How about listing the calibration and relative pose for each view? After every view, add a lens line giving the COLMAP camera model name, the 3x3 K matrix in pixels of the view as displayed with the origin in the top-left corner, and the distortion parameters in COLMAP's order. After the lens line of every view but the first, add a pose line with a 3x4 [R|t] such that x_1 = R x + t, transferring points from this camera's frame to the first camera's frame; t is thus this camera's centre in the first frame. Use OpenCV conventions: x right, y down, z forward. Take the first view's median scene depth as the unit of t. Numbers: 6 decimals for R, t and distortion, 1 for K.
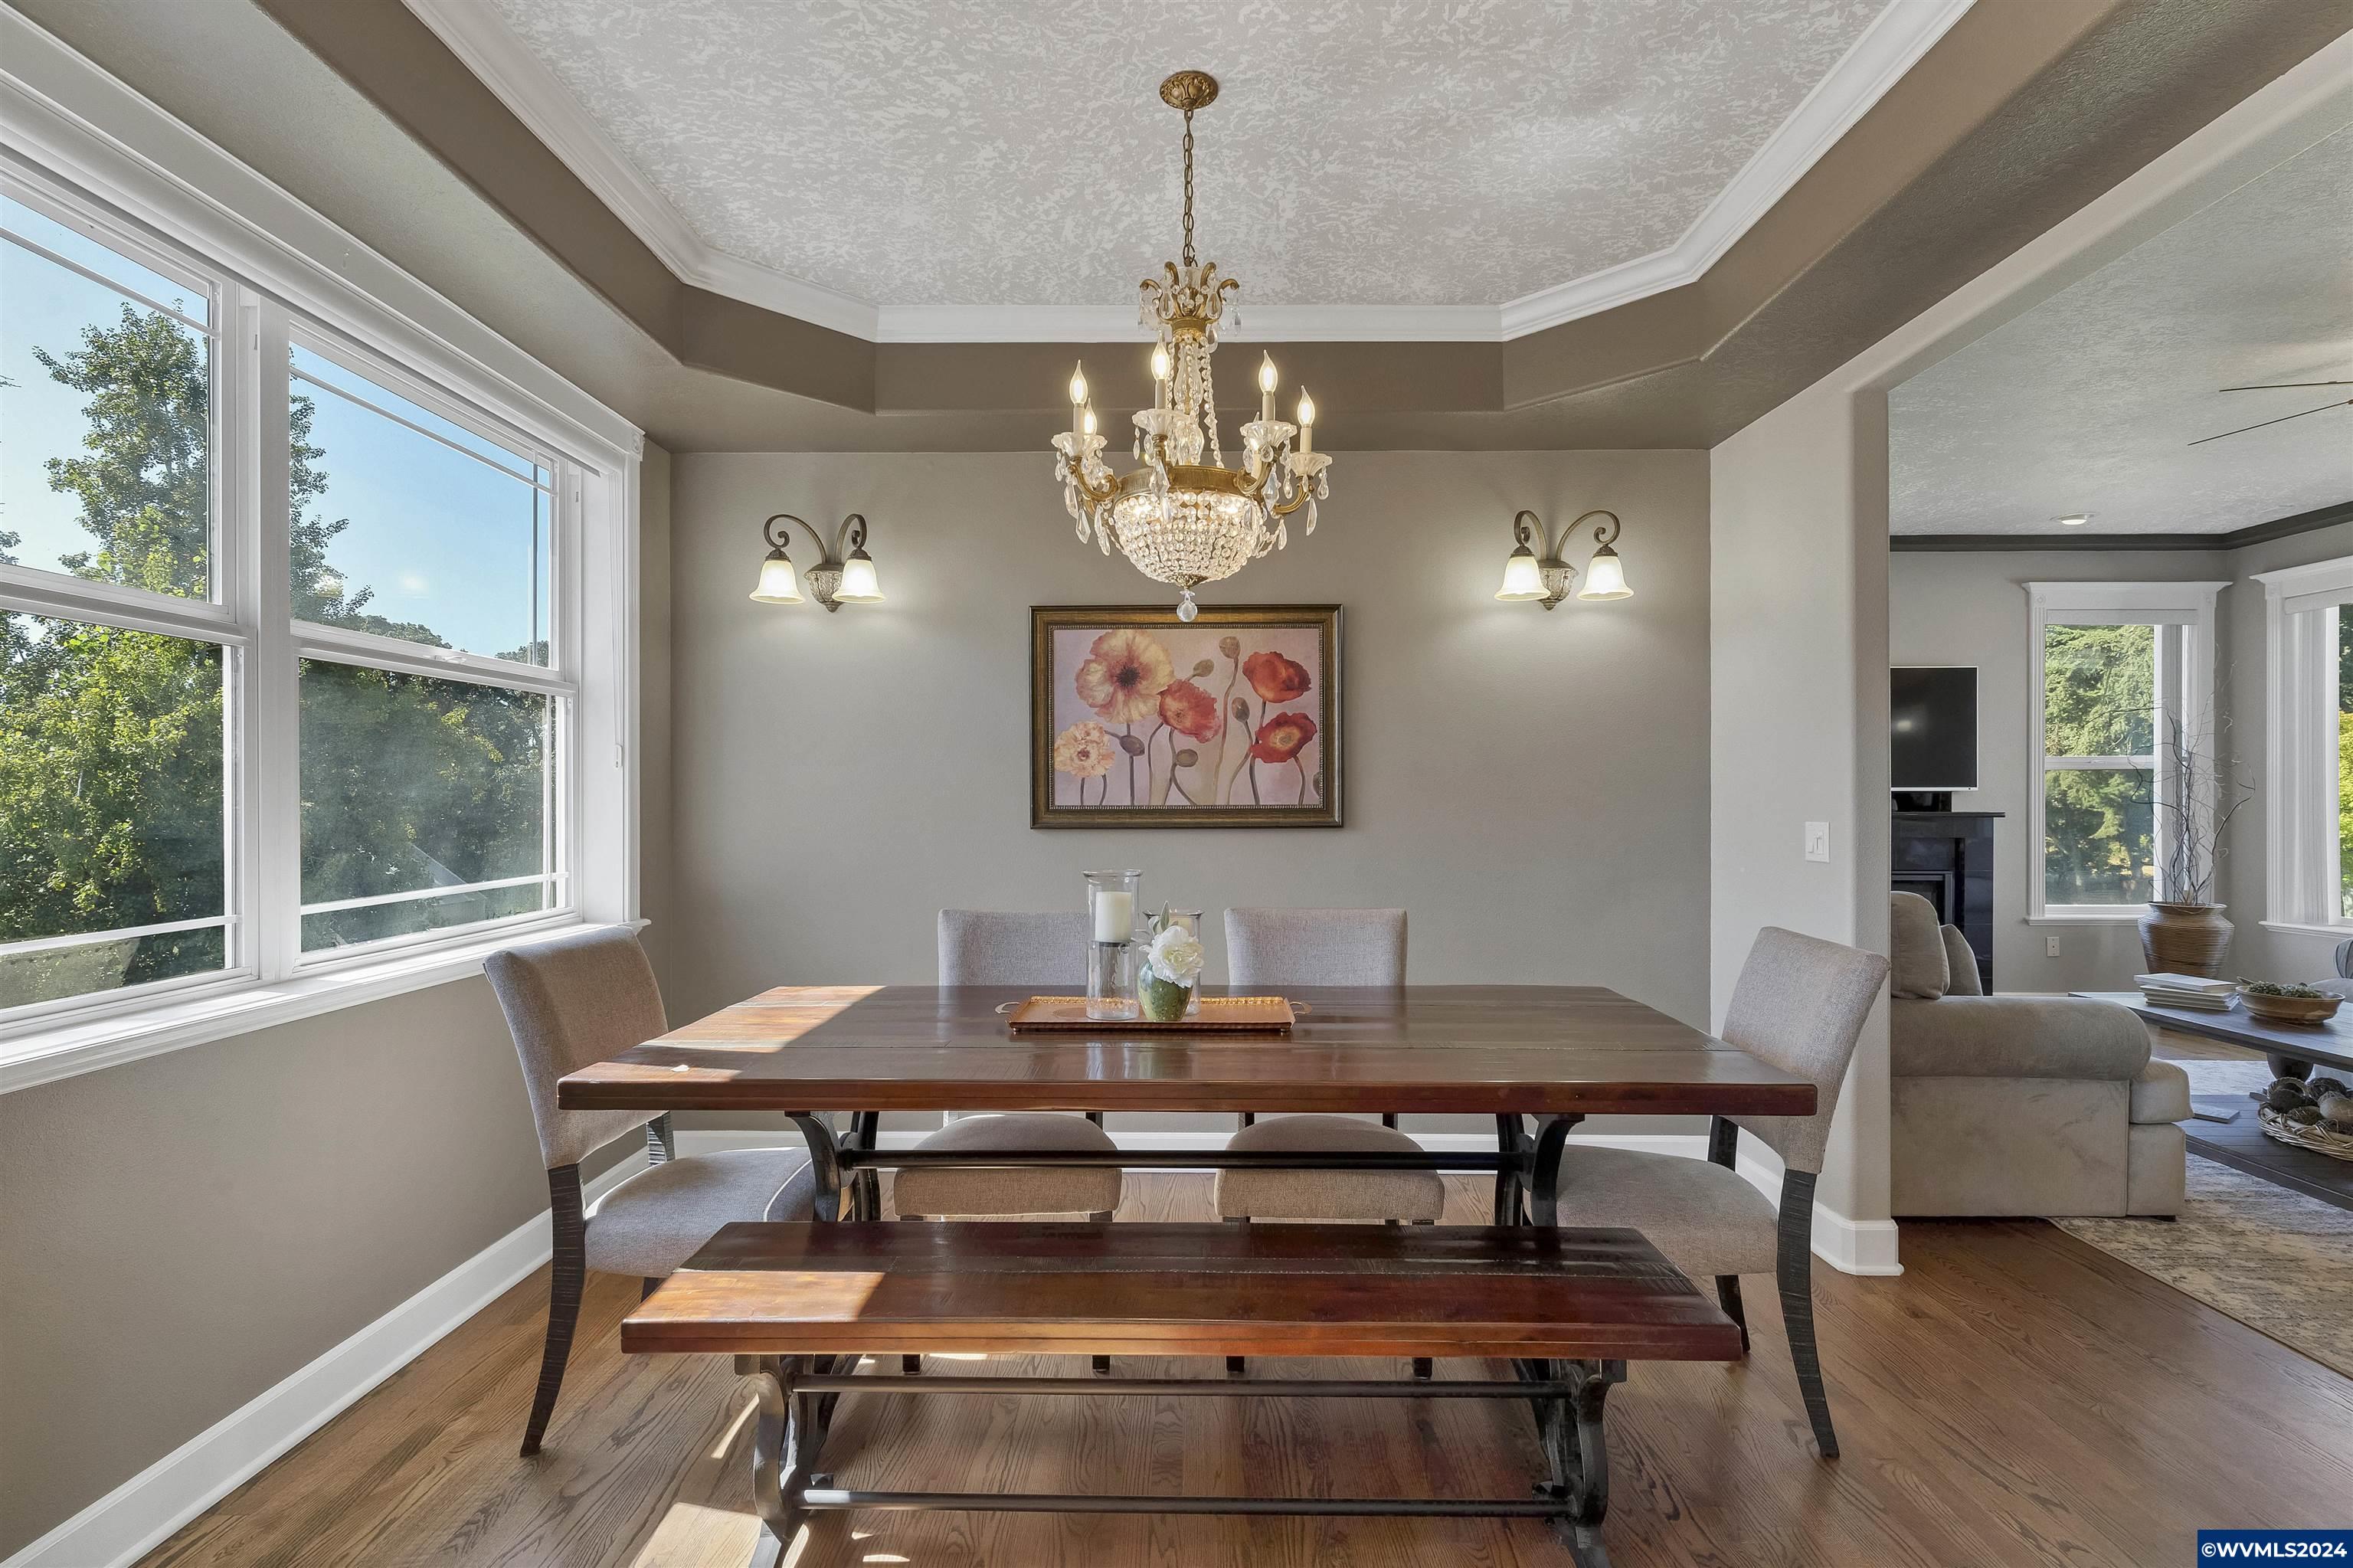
lens RADIAL K [[1152.7, 0, 1181.4], [0, 1152.7, 789.8], [0, 0, 1]] dist [0.006595, 0.000423]
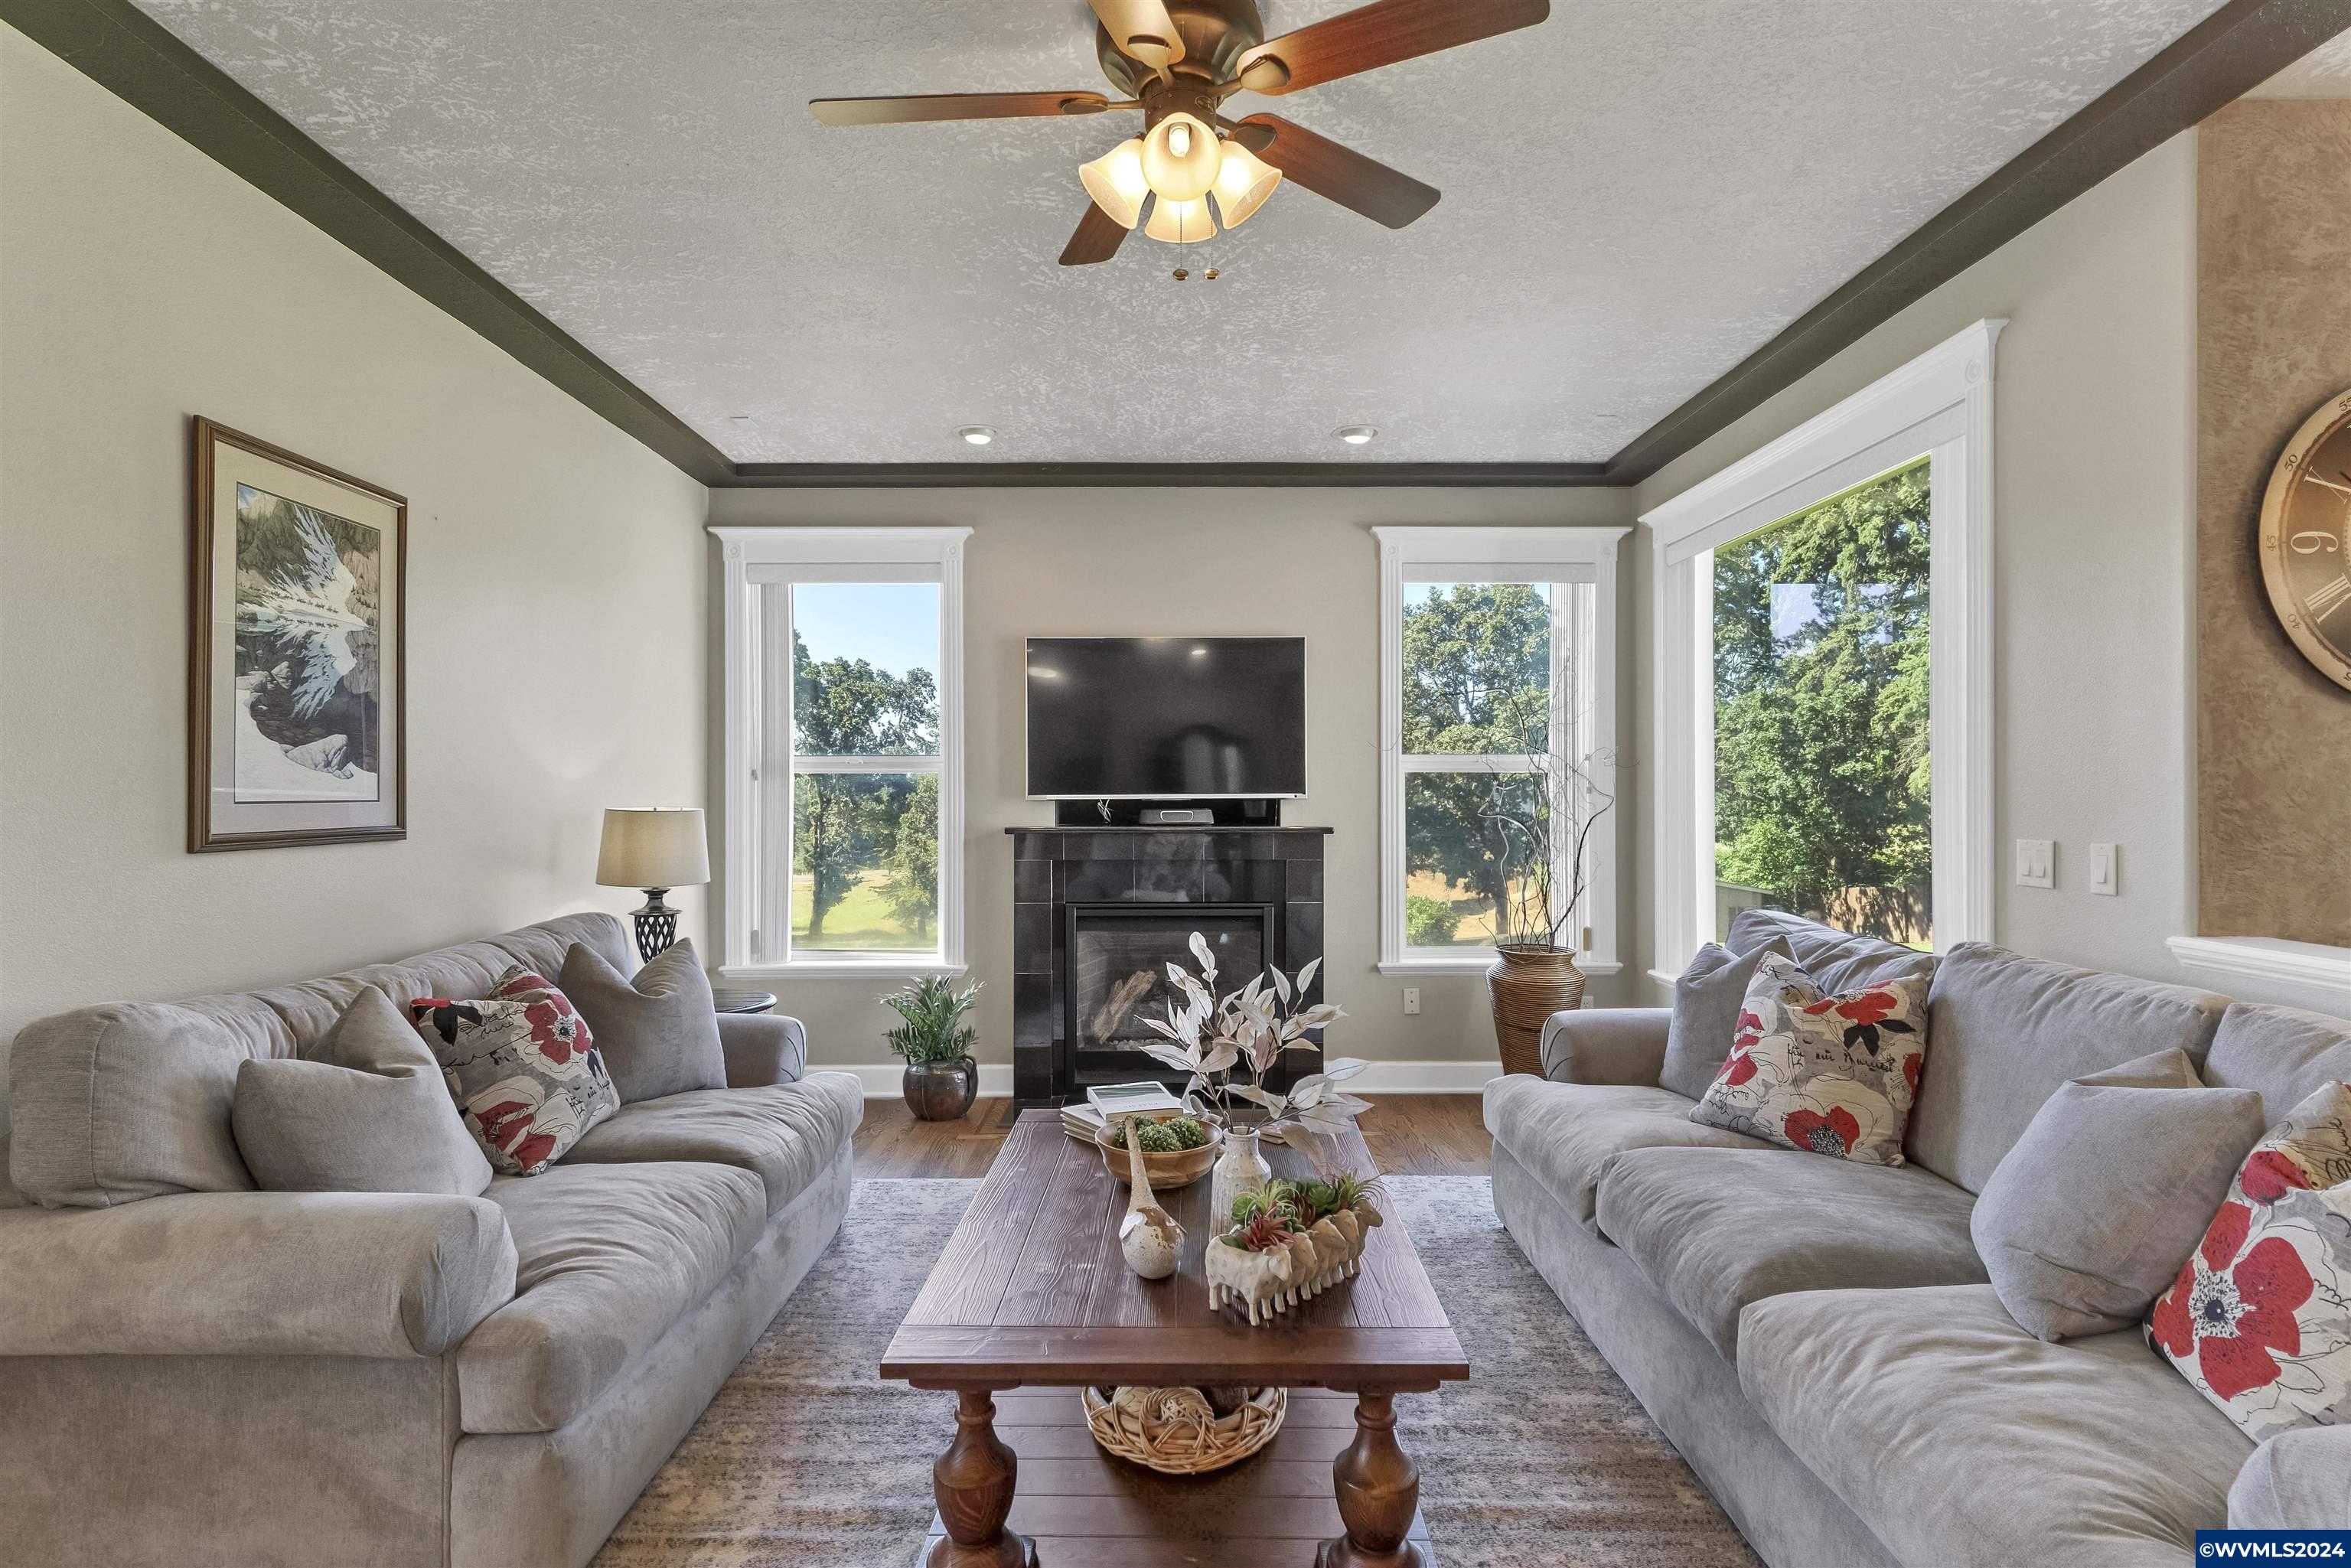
lens RADIAL K [[1151.6, 0, 1179.5], [0, 1151.6, 789.8], [0, 0, 1]] dist [0.006595, 0.000423]
pose [[0.999836, -0.004046, 0.017675, 0.595954], [0.004075, 0.999990, -0.001599, -0.004403], [-0.017668, 0.001671, 0.999843, 0.240152]]
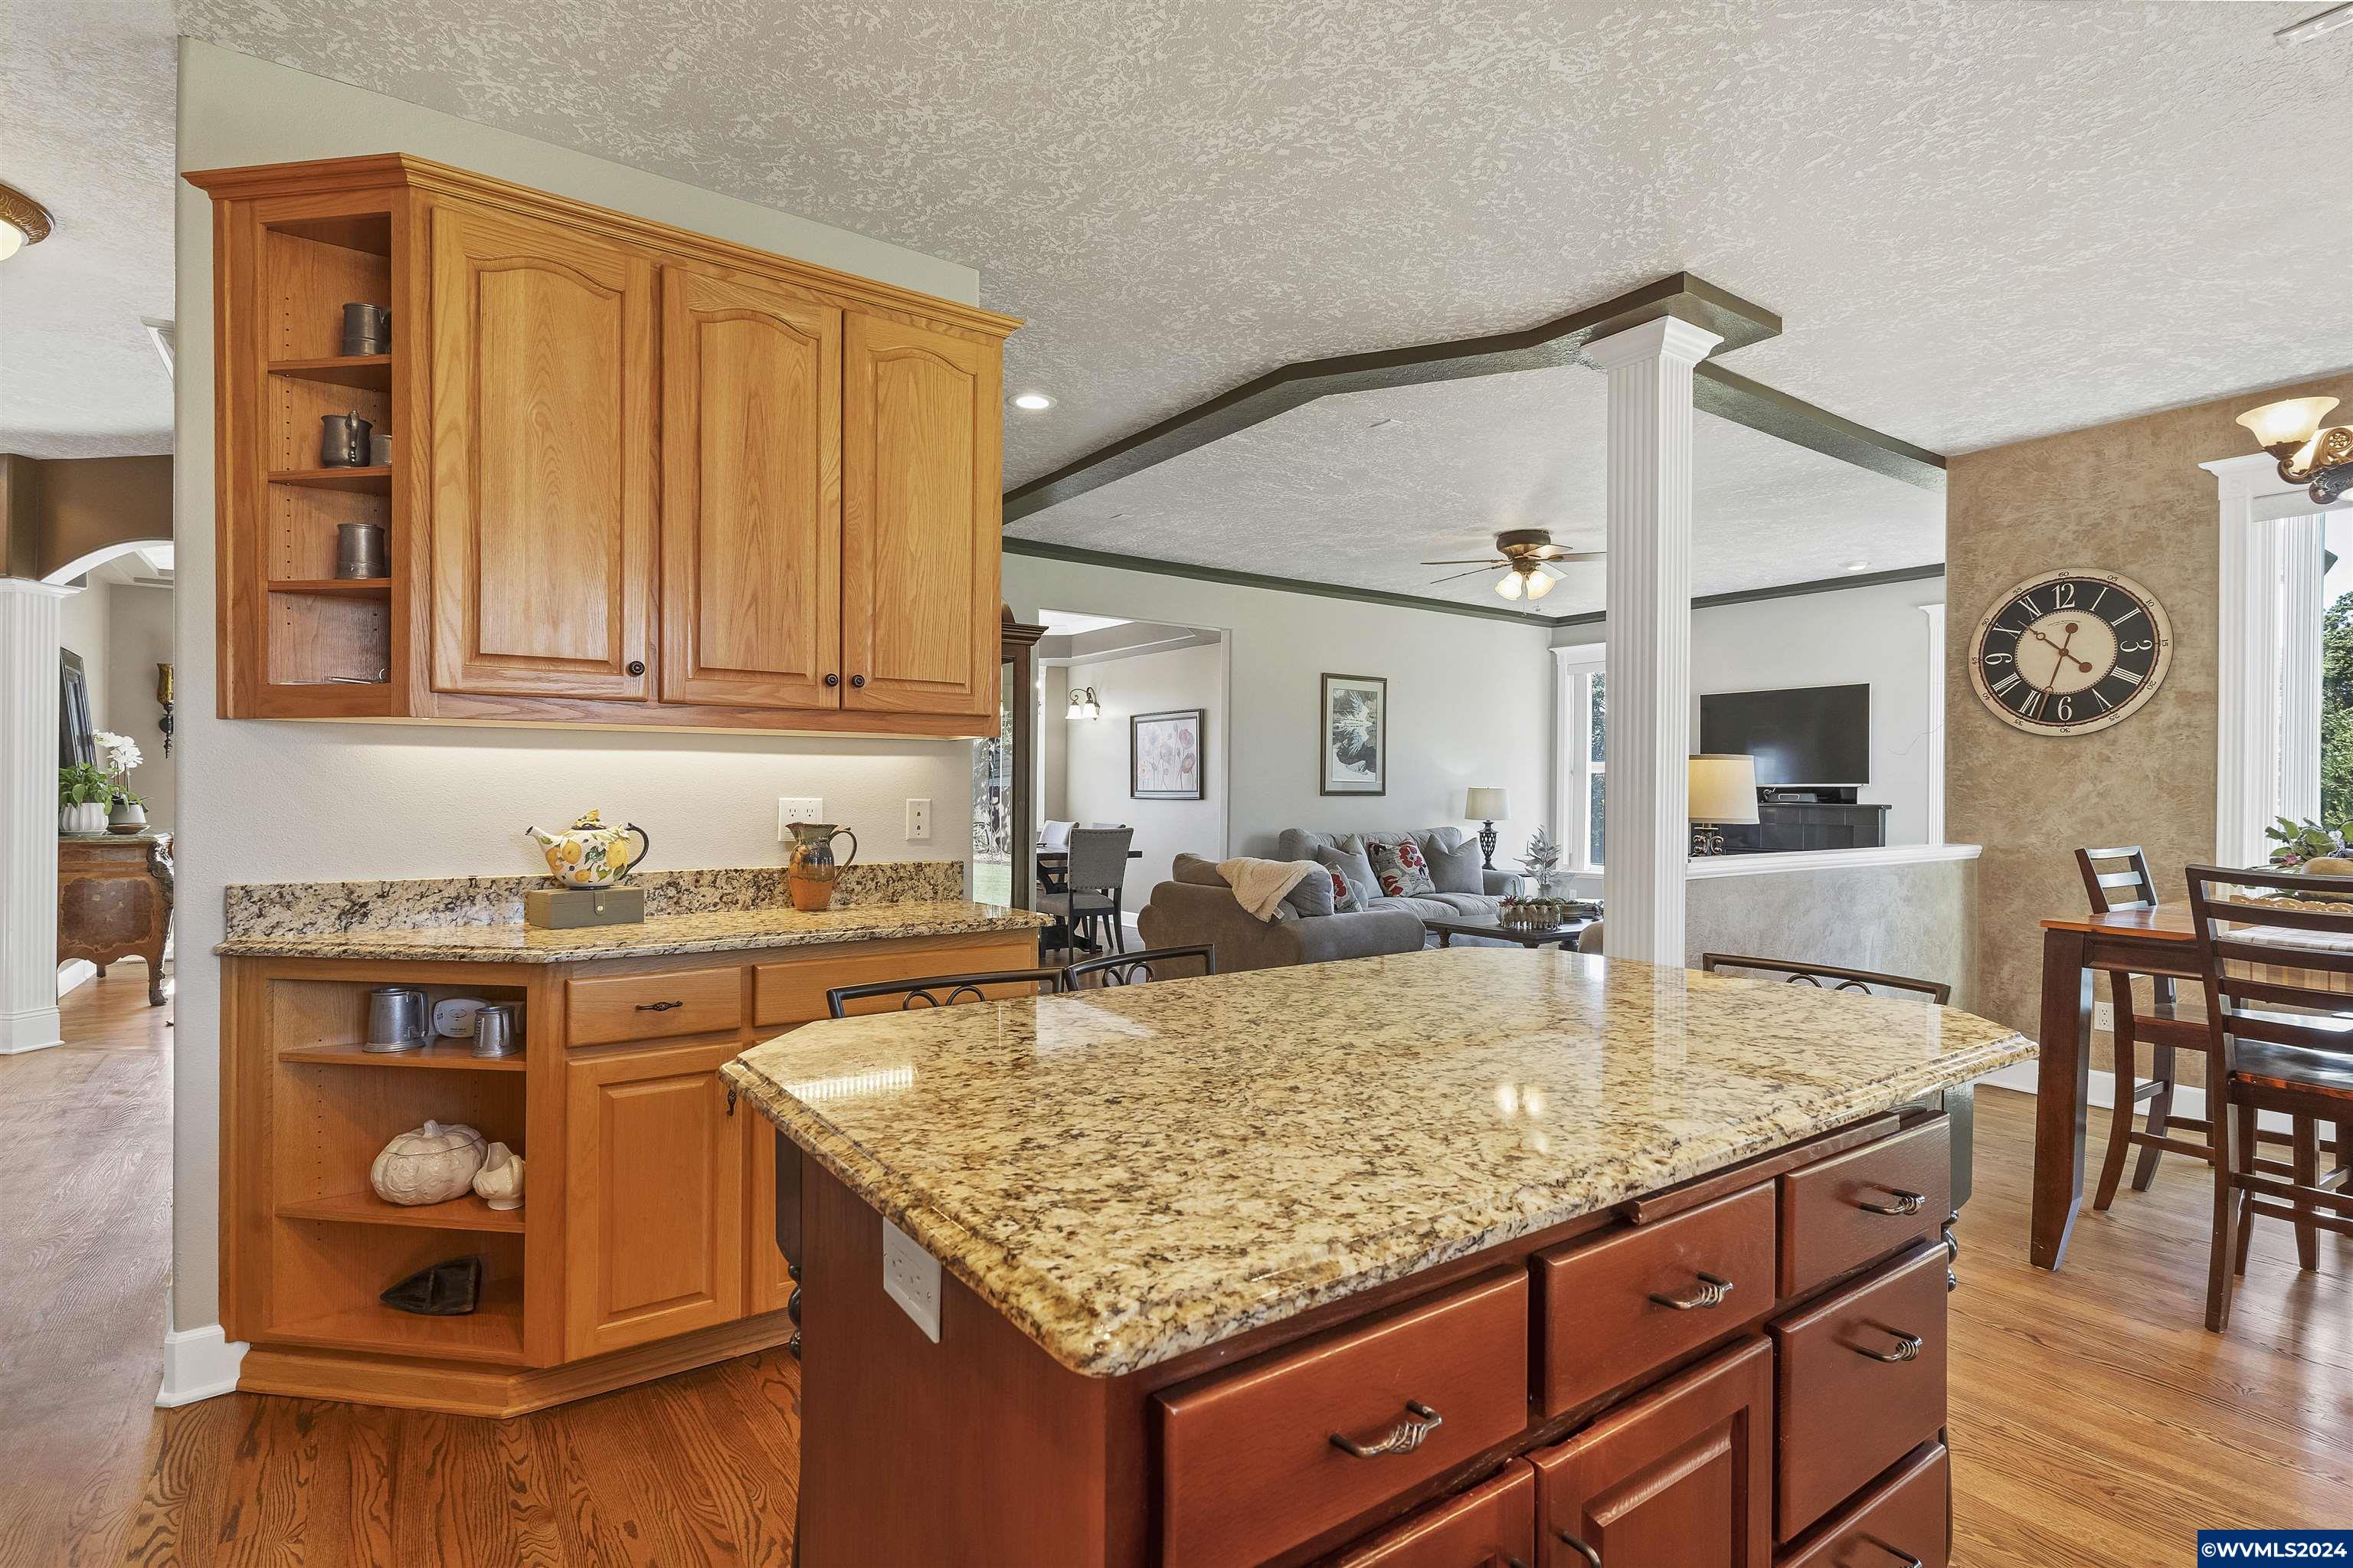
lens RADIAL K [[1152.7, 0, 1164.2], [0, 1152.7, 793.4], [0, 0, 1]] dist [0.006595, 0.000423]
pose [[0.577261, 0.005129, -0.816544, 1.252695], [-0.005489, 0.999982, 0.002401, 0.009106], [0.816541, 0.003096, 0.577279, -0.286591]]
